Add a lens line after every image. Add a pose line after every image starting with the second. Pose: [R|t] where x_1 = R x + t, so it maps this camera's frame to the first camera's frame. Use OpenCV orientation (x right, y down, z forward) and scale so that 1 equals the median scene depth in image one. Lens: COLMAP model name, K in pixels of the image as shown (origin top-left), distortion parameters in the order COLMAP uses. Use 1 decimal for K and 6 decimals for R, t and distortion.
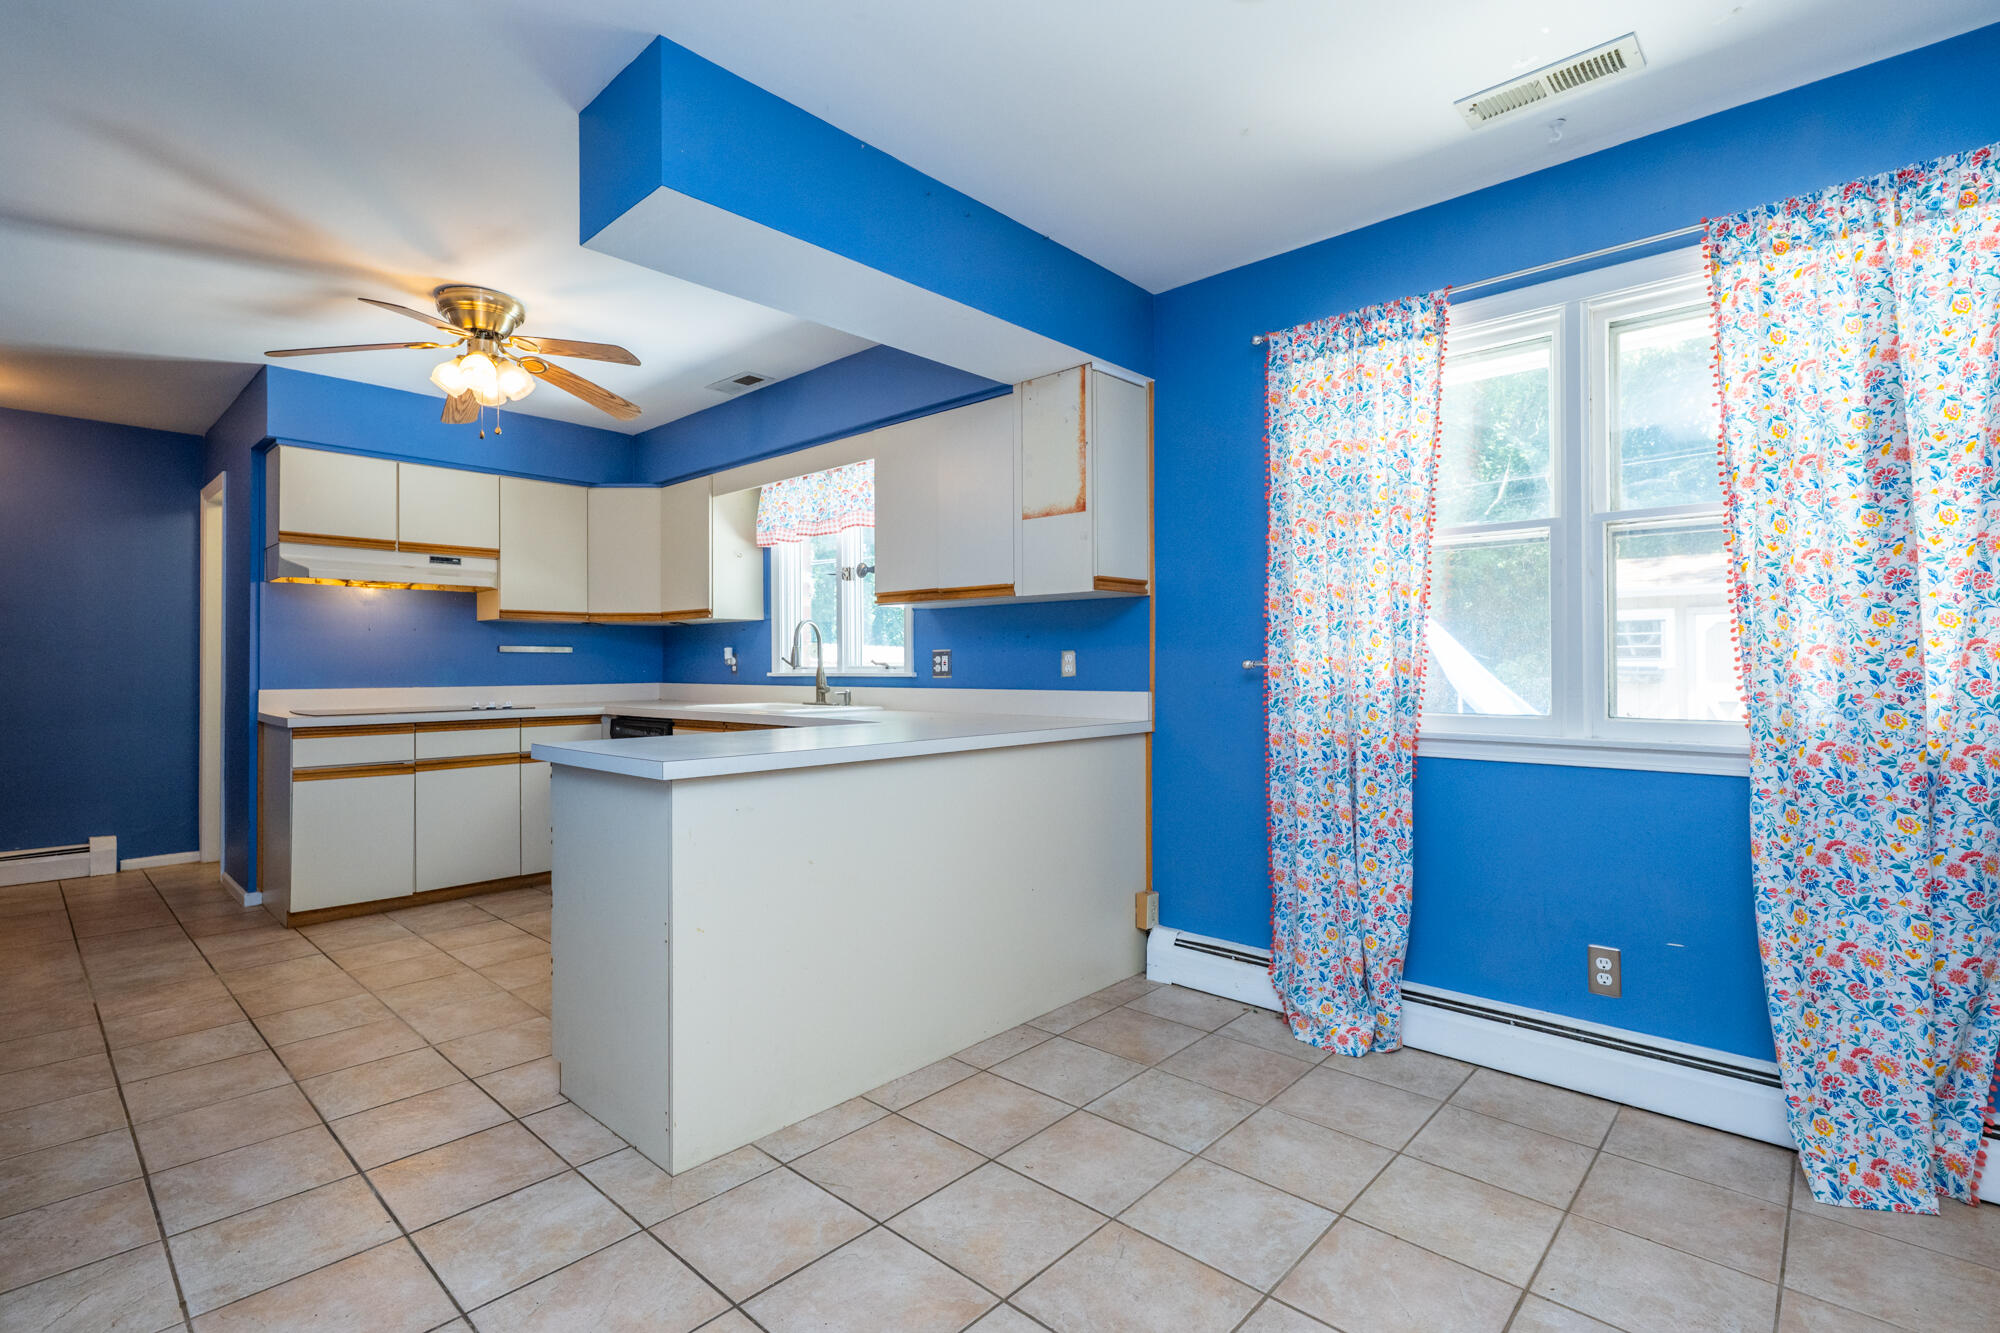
lens RADIAL K [[926.7, 0, 967.0], [0, 926.7, 657.0], [0, 0, 1]] dist [0.000653, 0.001101]
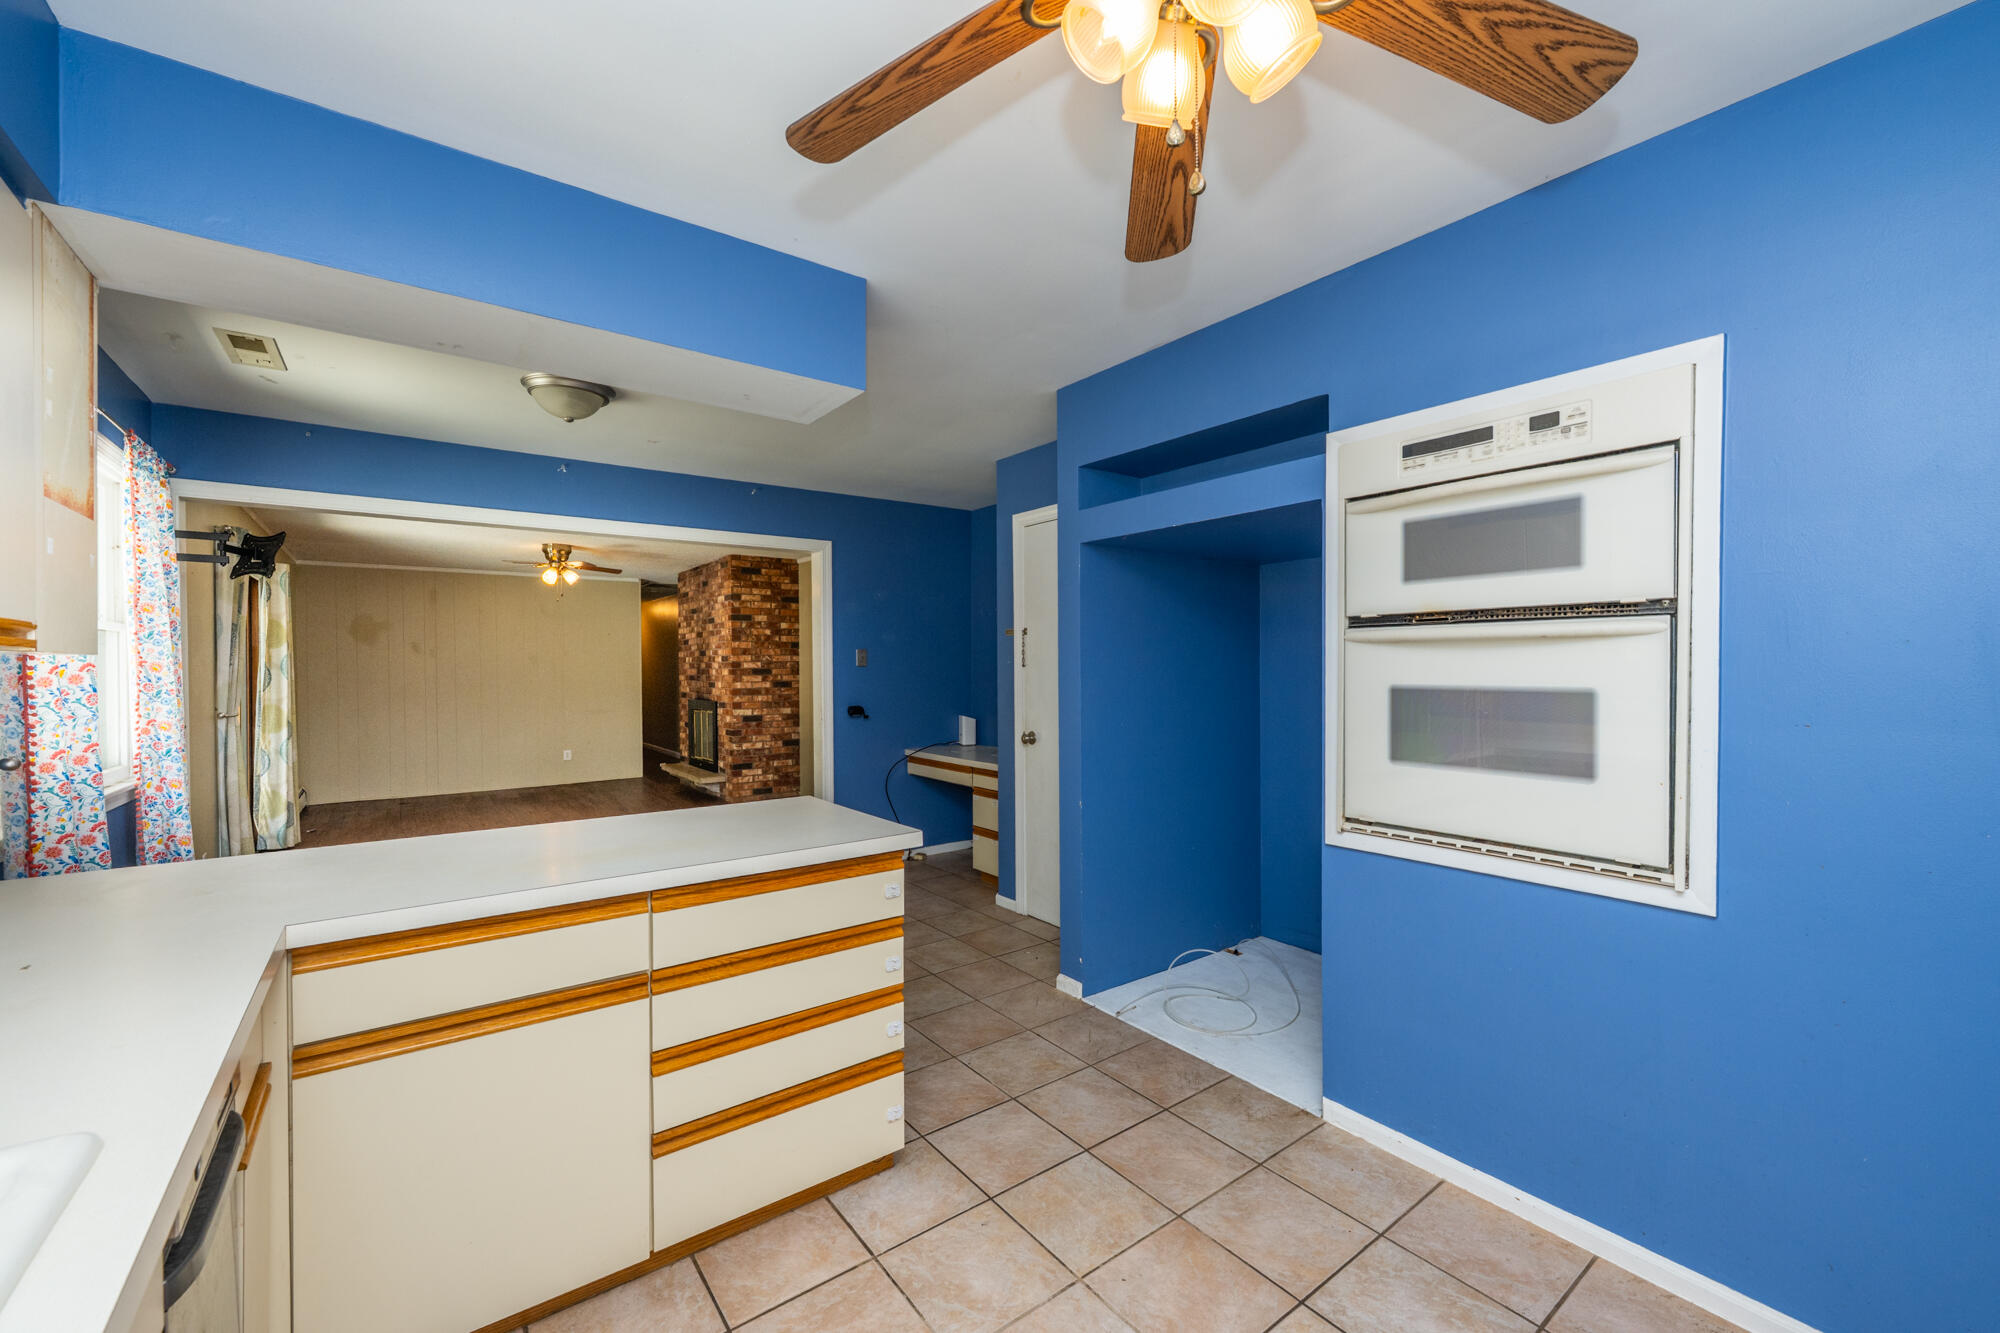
lens RADIAL K [[800.0, 0, 1000.0], [0, 800.0, 666.5], [0, 0, 1]] dist [-0.000937, 0.000000]
pose [[-0.987500, 0.007806, 0.157428, -0.387600], [0.006312, 0.999930, -0.009988, -0.040198], [-0.157495, -0.008870, -0.987480, 1.031477]]
